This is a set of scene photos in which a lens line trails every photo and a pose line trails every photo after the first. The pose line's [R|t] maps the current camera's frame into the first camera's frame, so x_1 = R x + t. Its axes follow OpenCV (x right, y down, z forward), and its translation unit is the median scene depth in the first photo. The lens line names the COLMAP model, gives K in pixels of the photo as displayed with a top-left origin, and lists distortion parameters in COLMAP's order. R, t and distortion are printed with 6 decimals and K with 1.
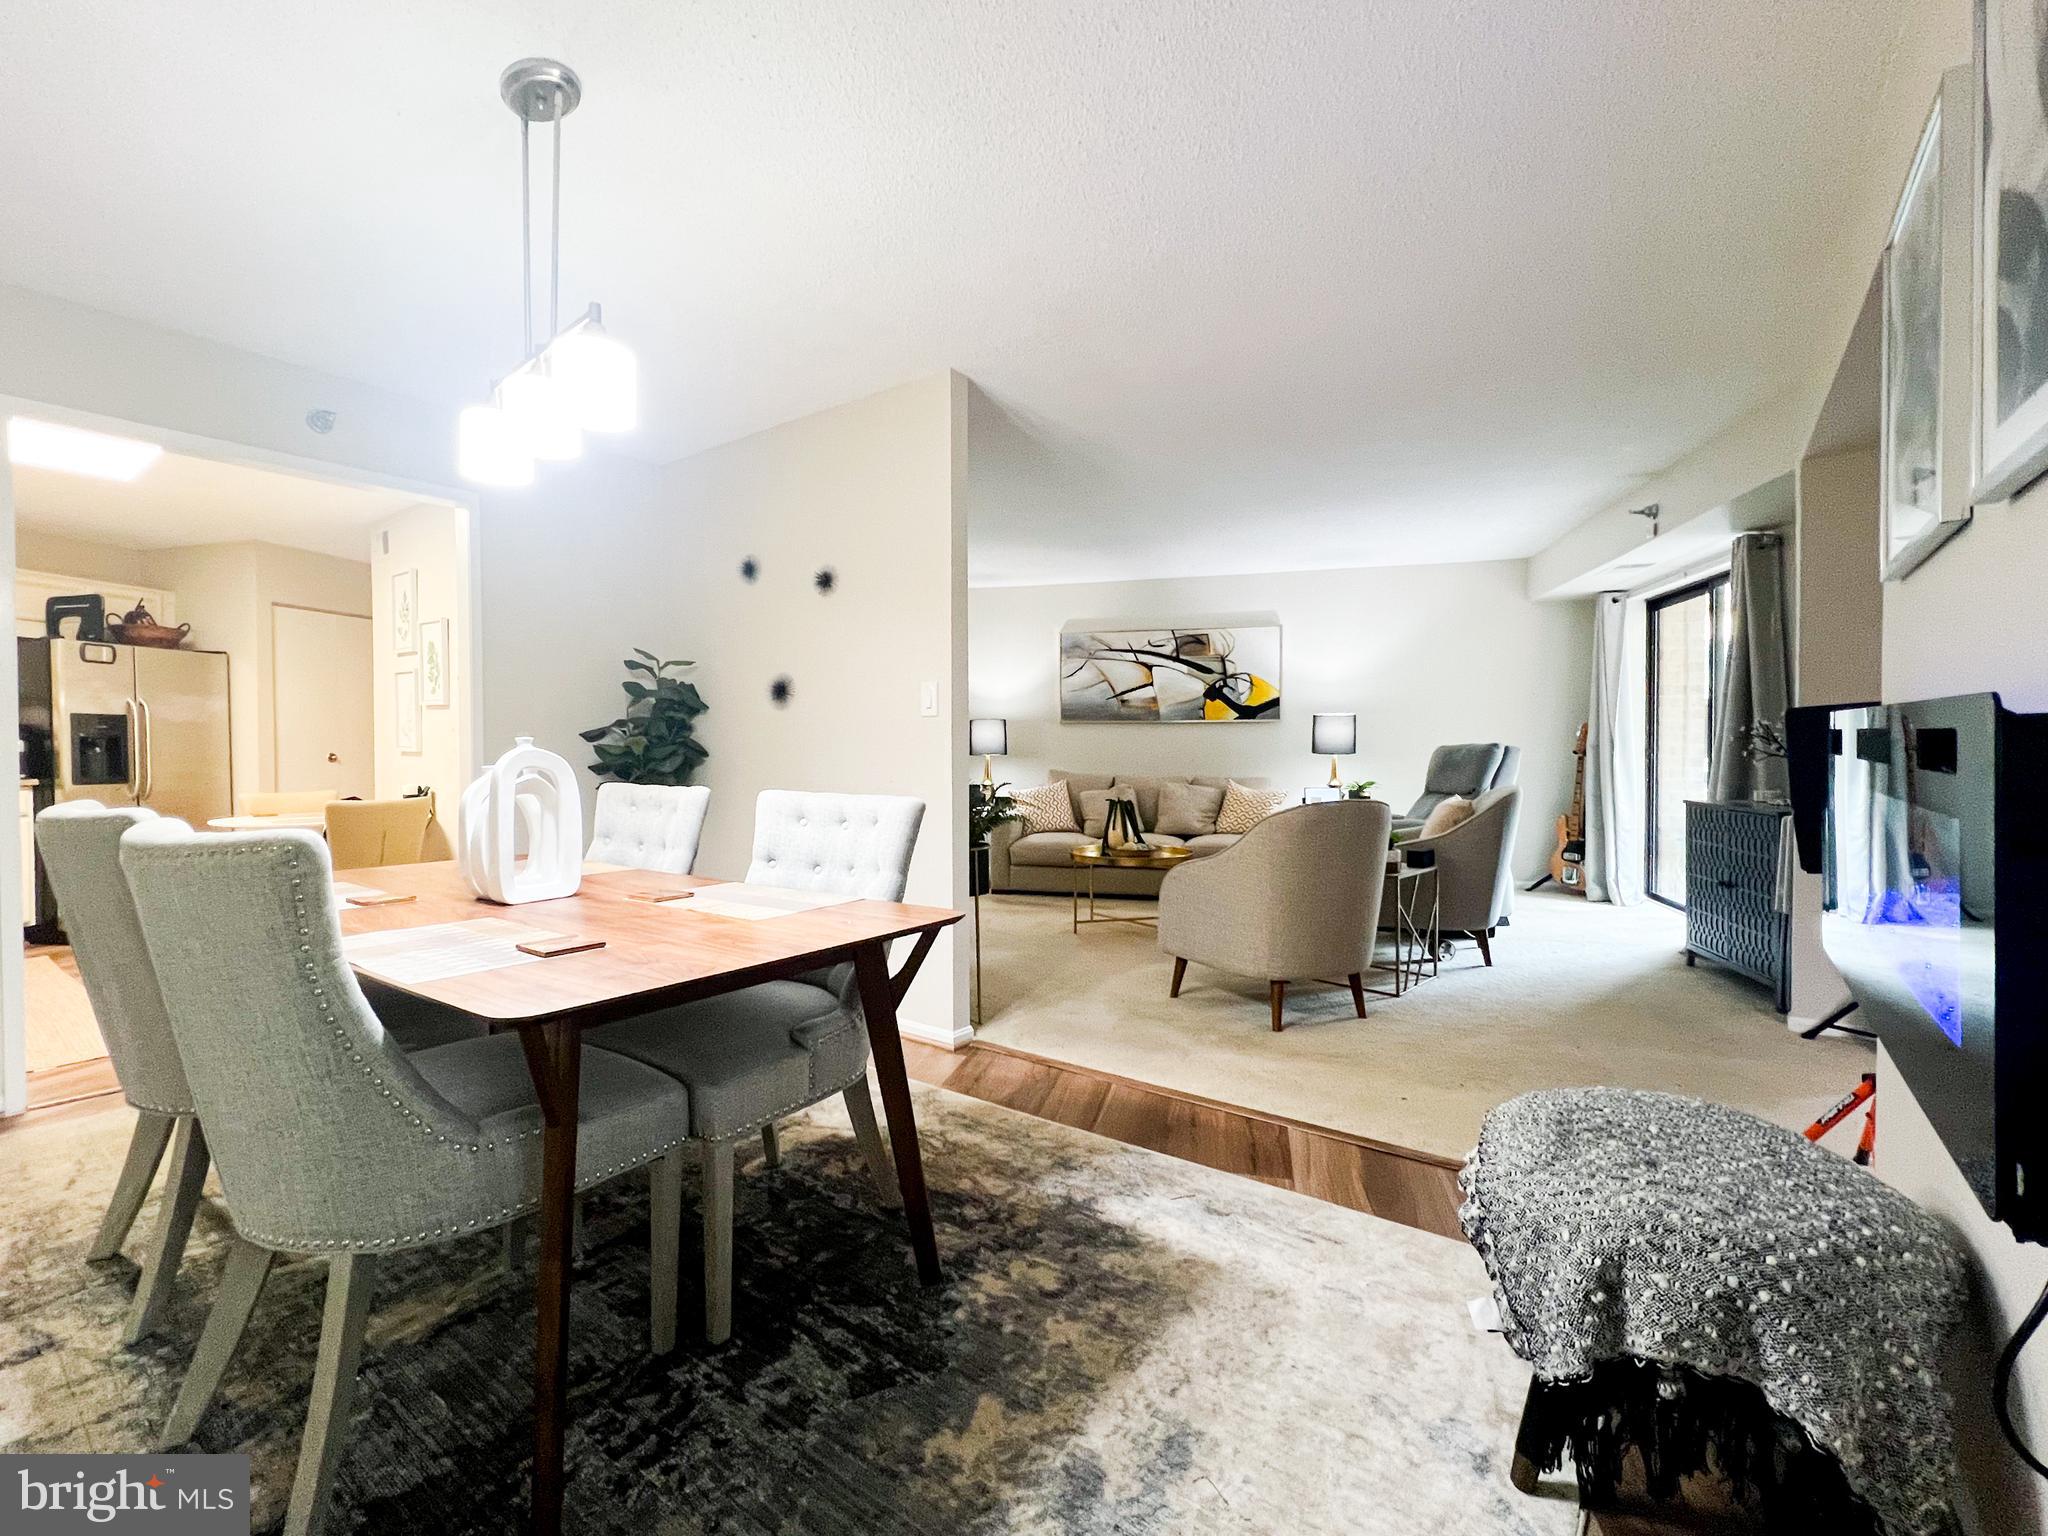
lens RADIAL K [[821.1, 0, 1024.8], [0, 821.1, 753.9], [0, 0, 1]] dist [-0.001600, 0.001437]
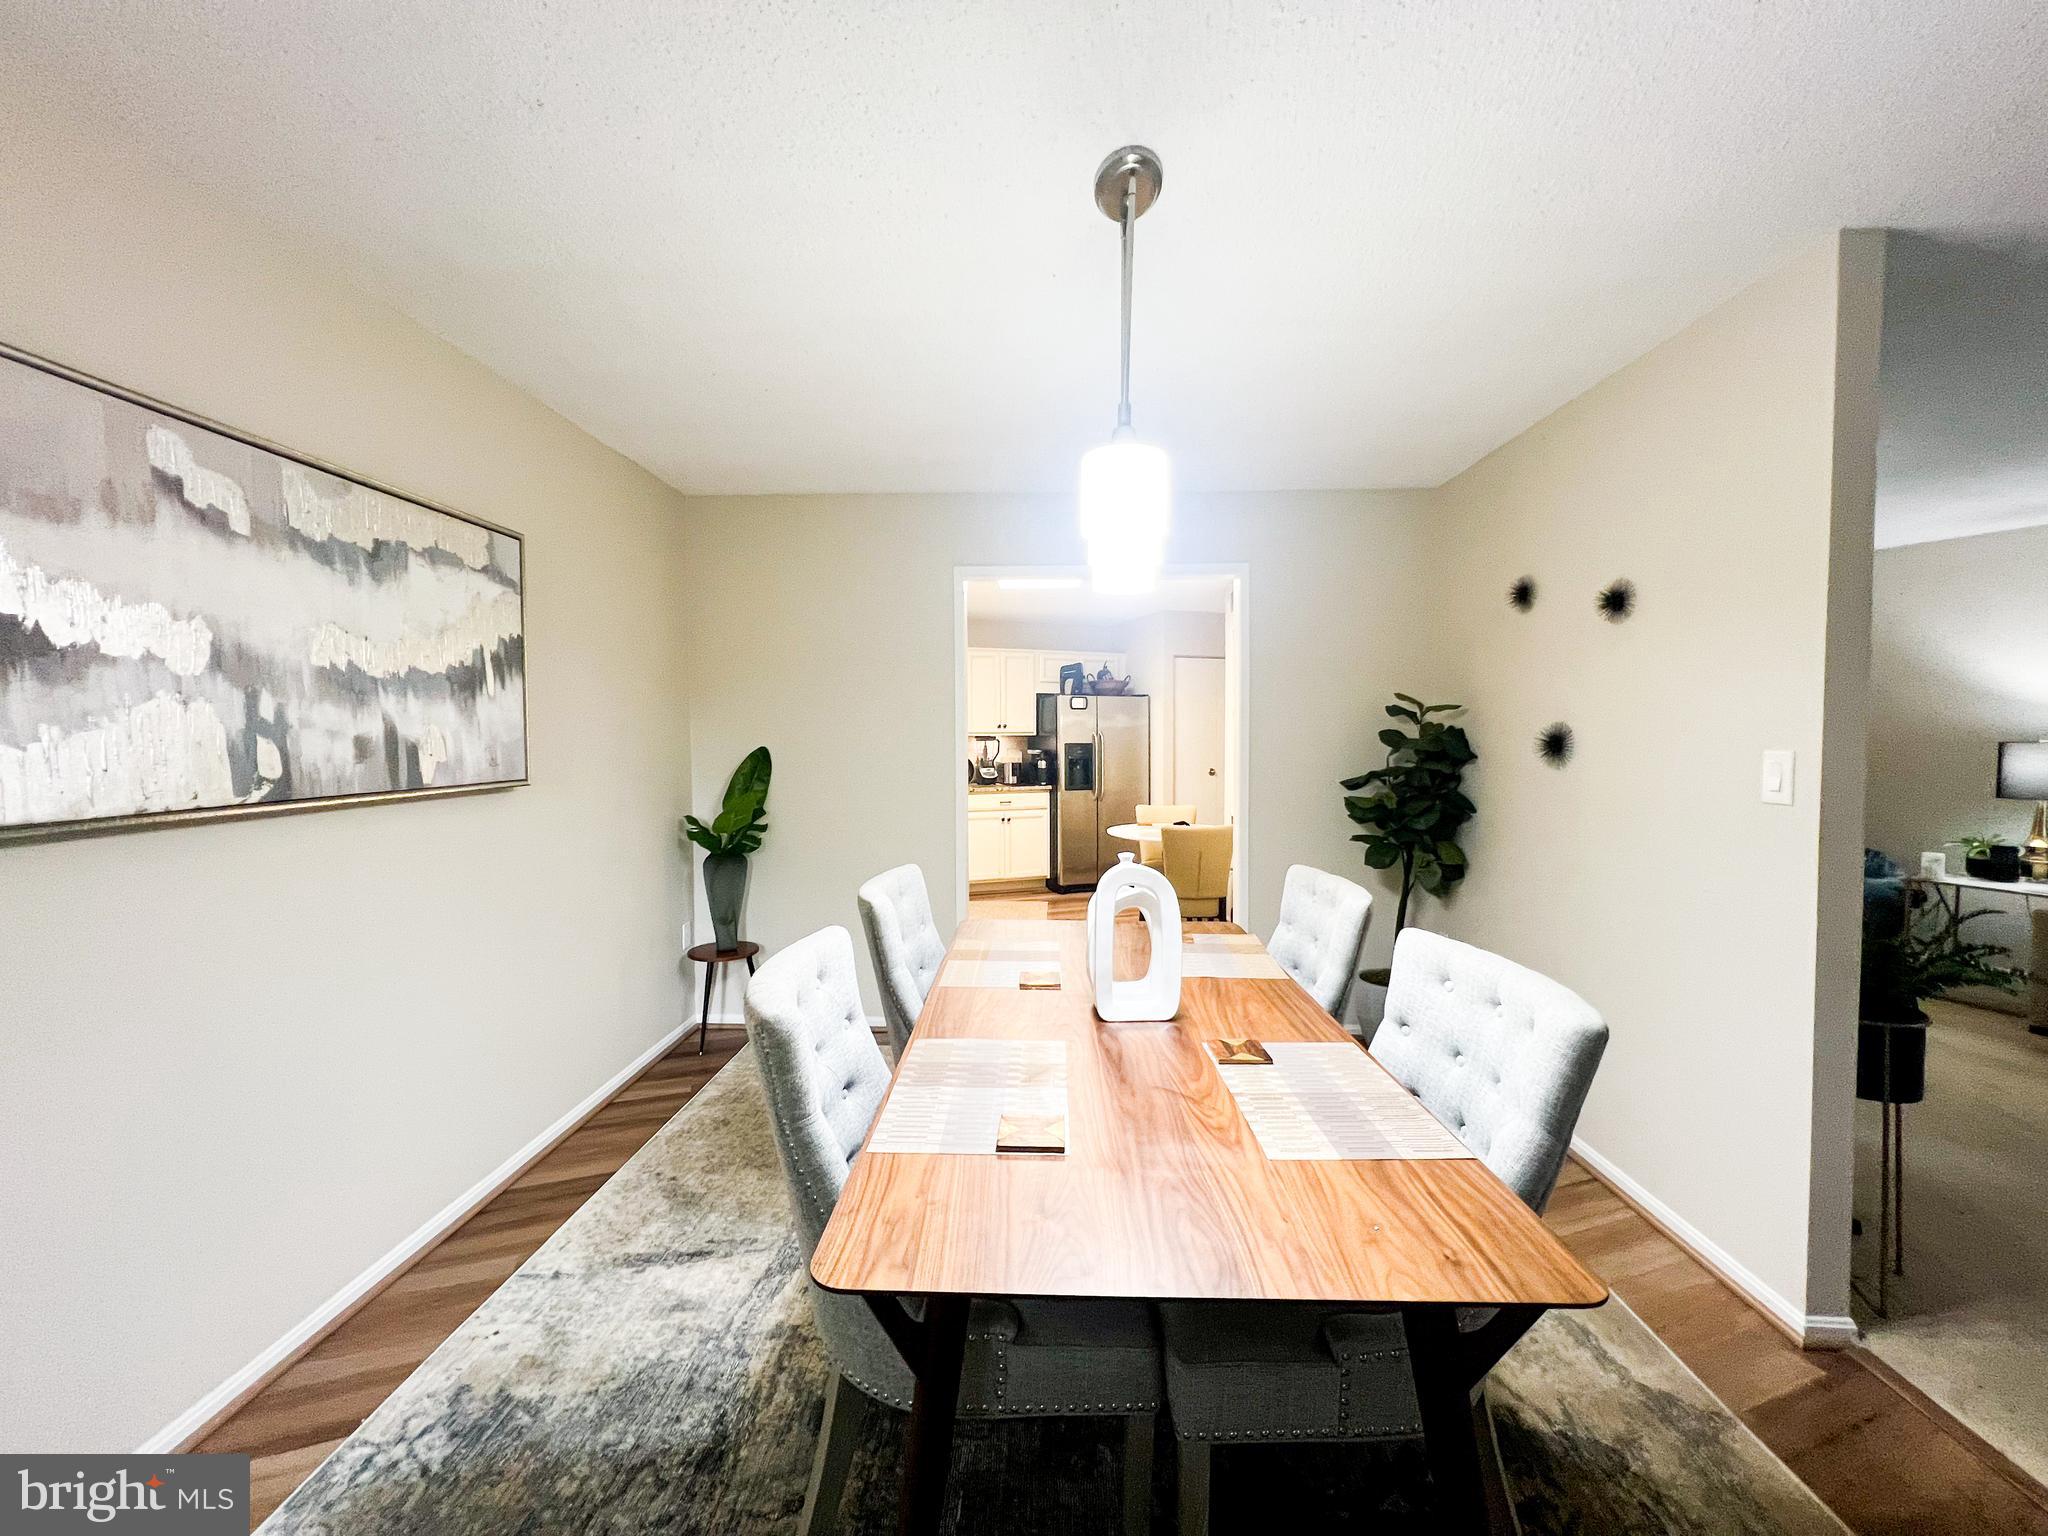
lens RADIAL K [[821.1, 0, 1021.3], [0, 821.1, 777.2], [0, 0, 1]] dist [-0.001600, 0.001437]
pose [[0.581434, 0.034864, -0.812846, 0.040144], [-0.025196, 0.999374, 0.024842, -0.046388], [0.813203, 0.006036, 0.581949, 0.111065]]
